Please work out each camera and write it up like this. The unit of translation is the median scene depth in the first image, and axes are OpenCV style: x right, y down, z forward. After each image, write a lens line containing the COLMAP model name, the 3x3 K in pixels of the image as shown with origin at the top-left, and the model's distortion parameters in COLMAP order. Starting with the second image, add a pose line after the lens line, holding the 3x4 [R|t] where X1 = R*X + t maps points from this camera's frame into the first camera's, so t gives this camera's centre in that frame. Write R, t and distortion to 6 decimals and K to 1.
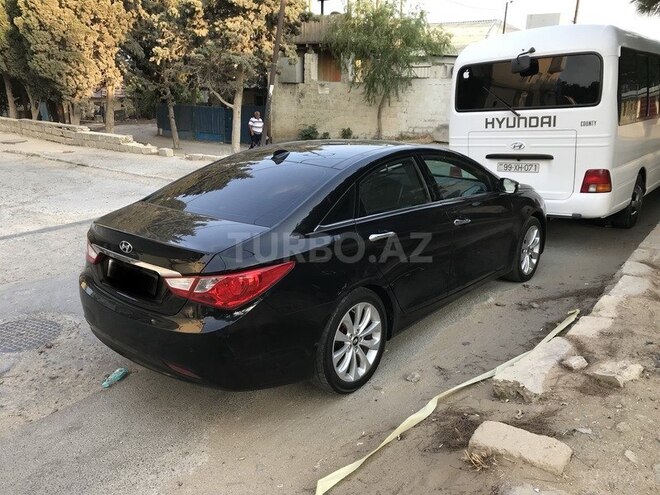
lens RADIAL K [[541.7, 0, 330.0], [0, 541.7, 247.5], [0, 0, 1]] dist [0.009146, -0.006866]
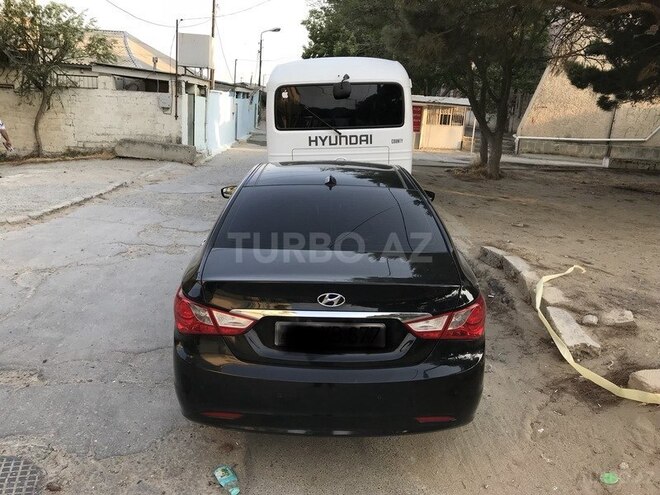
lens RADIAL K [[541.7, 0, 330.0], [0, 541.7, 247.5], [0, 0, 1]] dist [0.009146, -0.006866]
pose [[0.751861, -0.131983, 0.645976, -0.422611], [0.145536, 0.988814, 0.032639, -0.050732], [-0.643058, 0.069473, 0.762660, 0.173207]]
